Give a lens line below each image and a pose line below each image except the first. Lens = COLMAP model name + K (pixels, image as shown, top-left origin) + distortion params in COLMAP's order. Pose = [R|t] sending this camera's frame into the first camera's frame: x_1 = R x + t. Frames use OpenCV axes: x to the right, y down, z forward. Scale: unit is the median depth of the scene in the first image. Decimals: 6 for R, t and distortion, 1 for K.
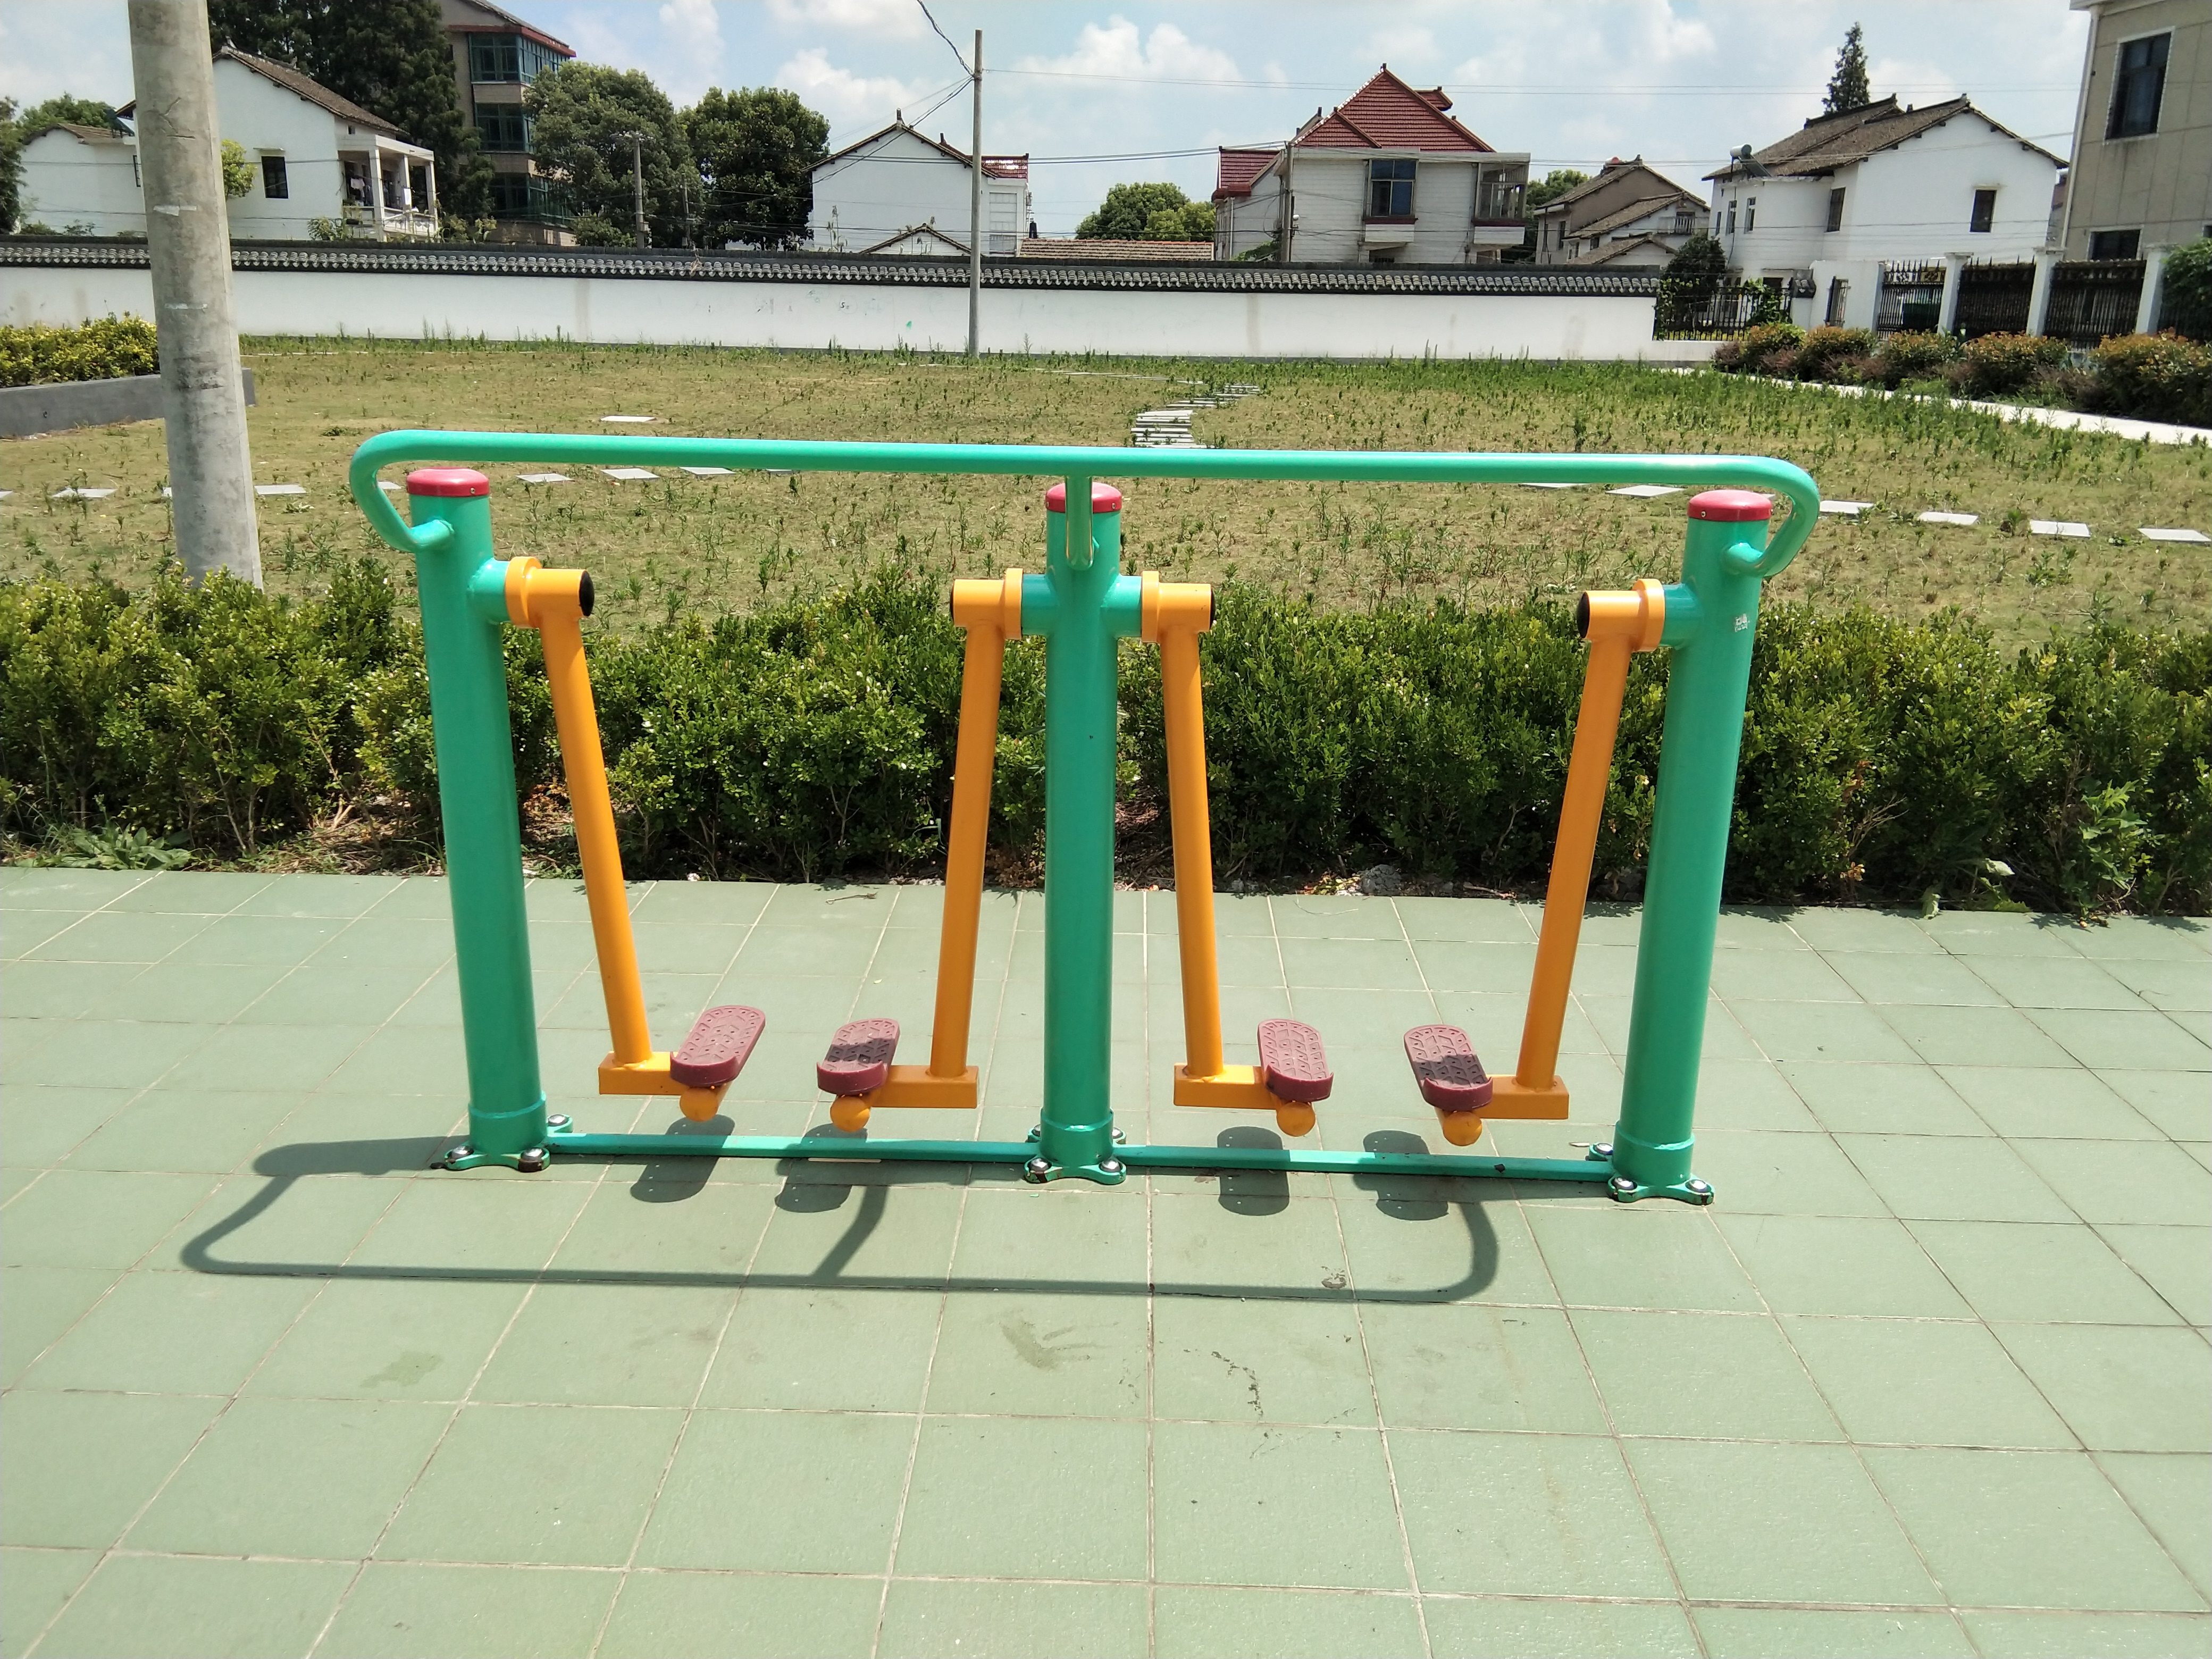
lens RADIAL K [[1753.4, 0, 1106.0], [0, 1753.4, 829.5], [0, 0, 1]] dist [0.061396, -0.080253]
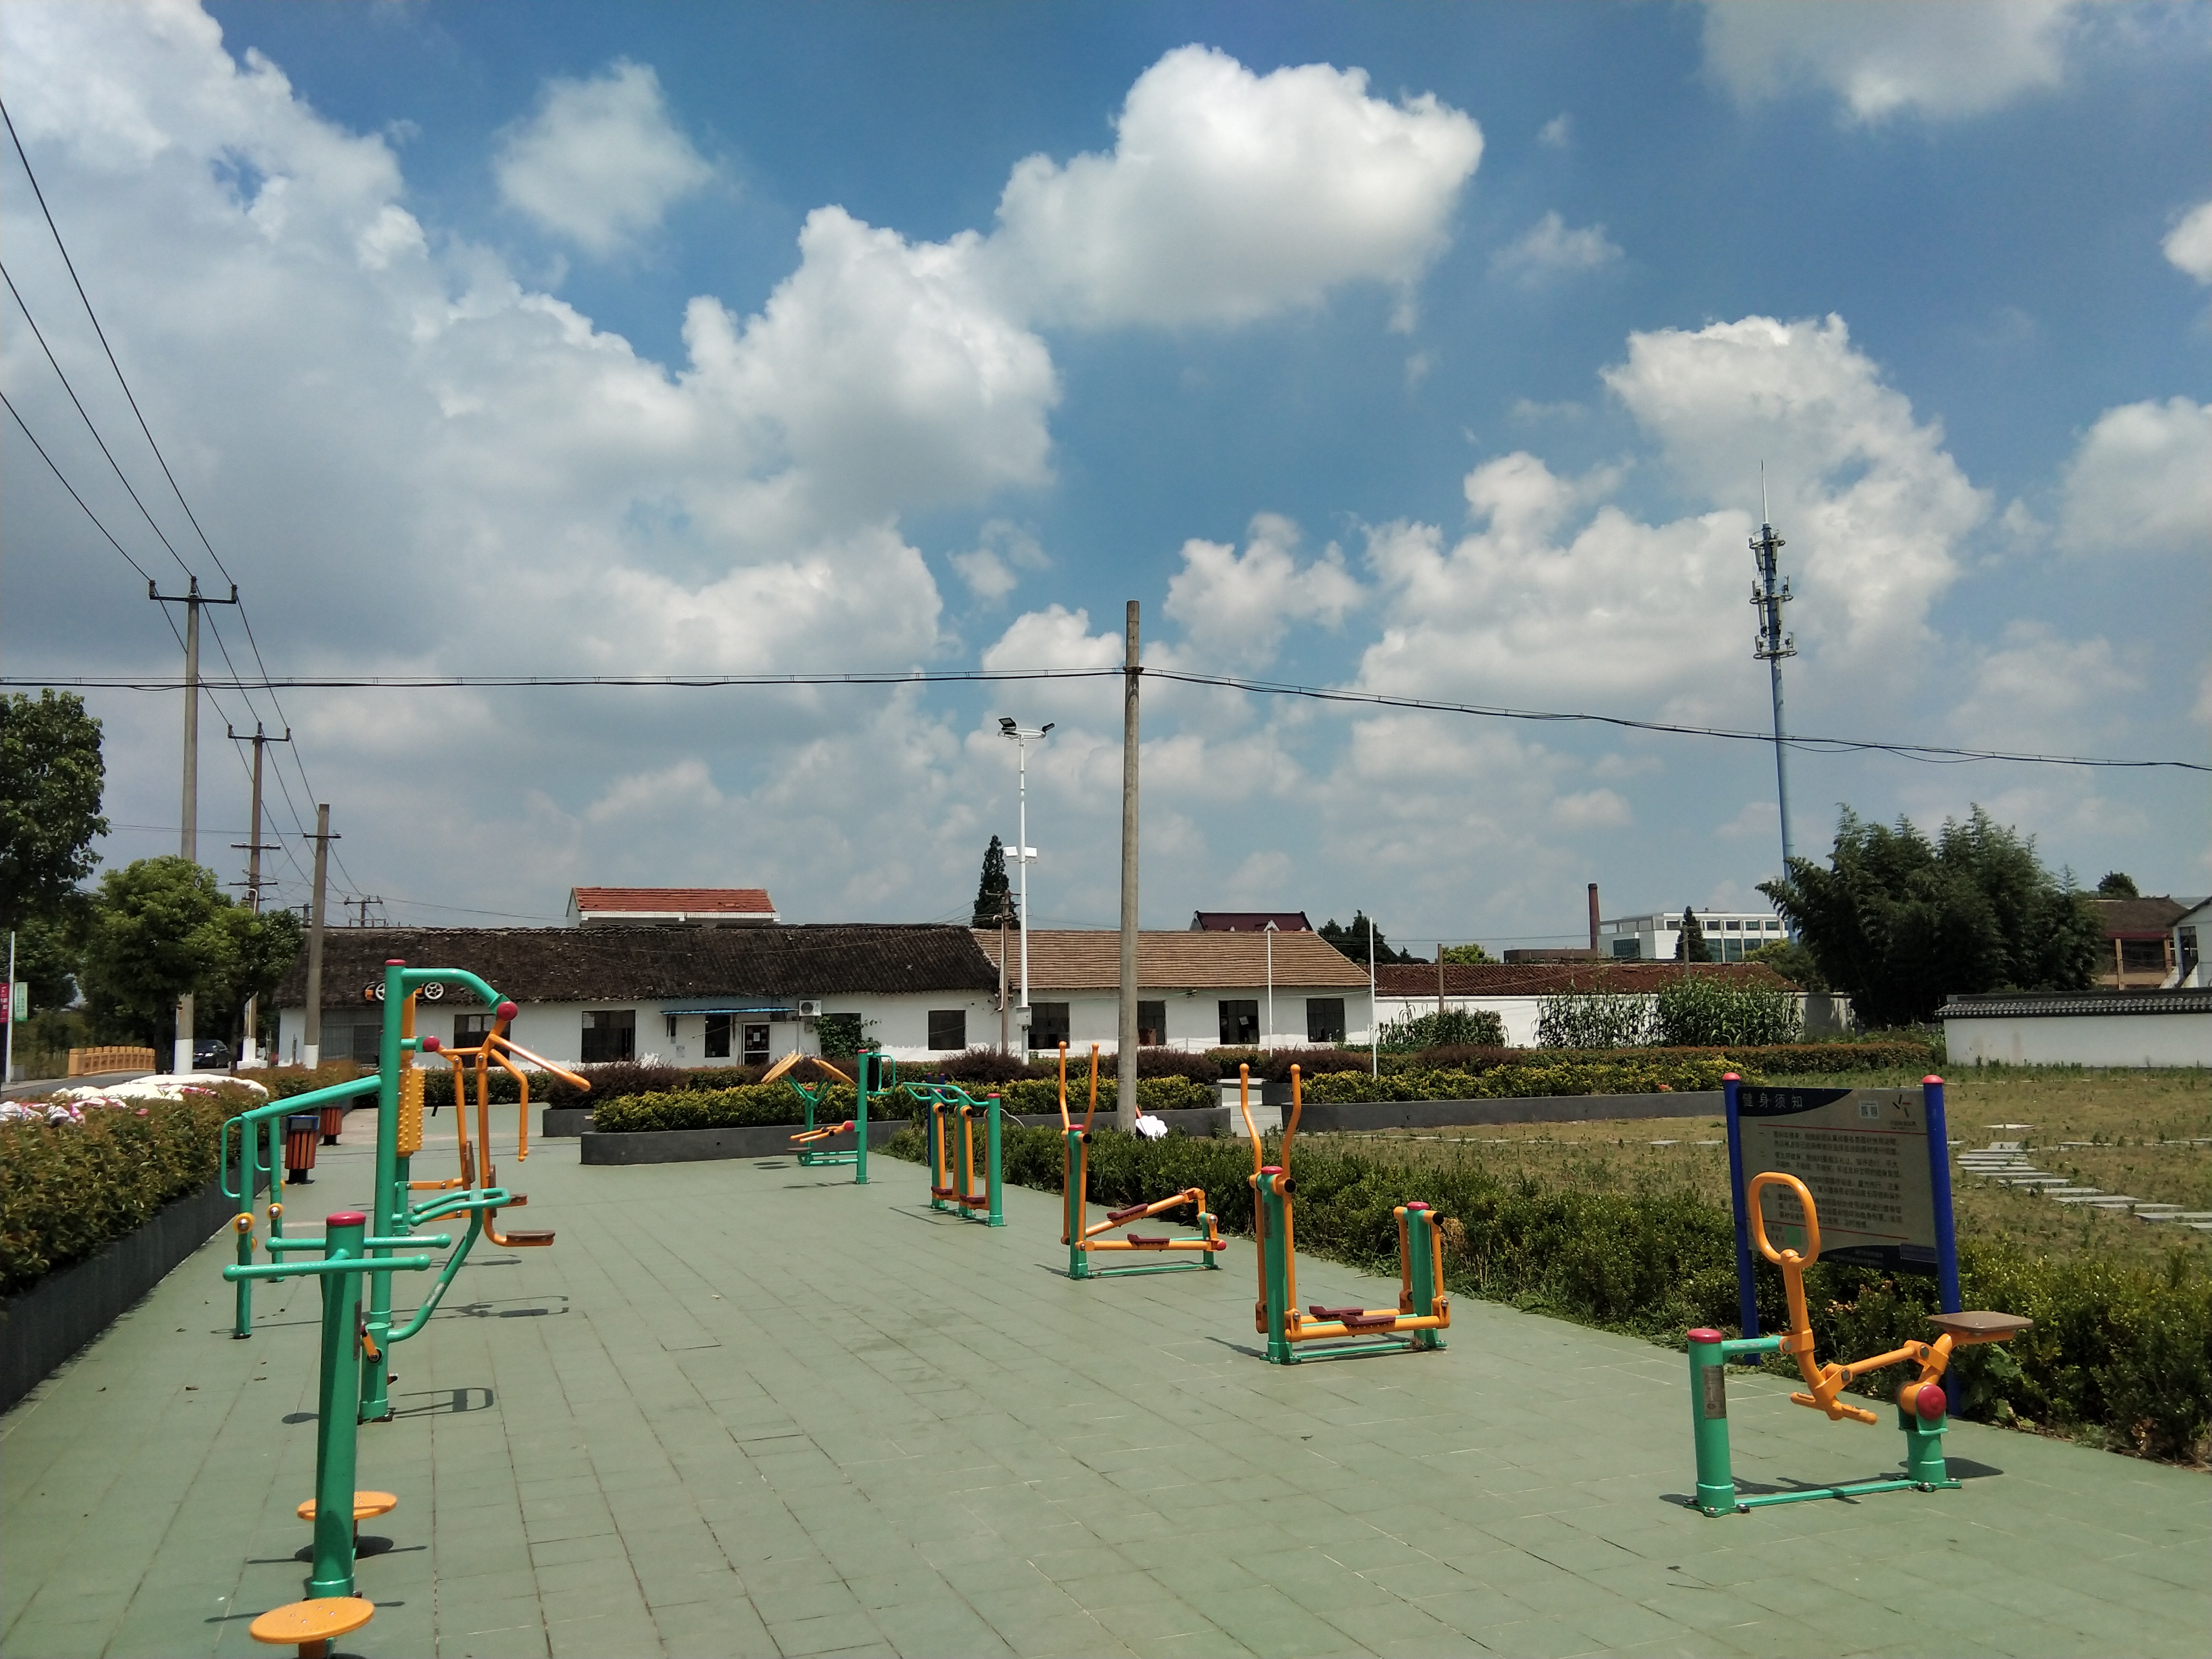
lens RADIAL K [[1753.6, 0, 1098.0], [0, 1753.6, 802.2], [0, 0, 1]] dist [0.116213, -0.176368]
pose [[0.363485, -0.146427, -0.920021, 0.405847], [-0.240268, 0.939425, -0.244441, 0.016639], [0.900083, 0.309902, 0.306285, -0.054918]]
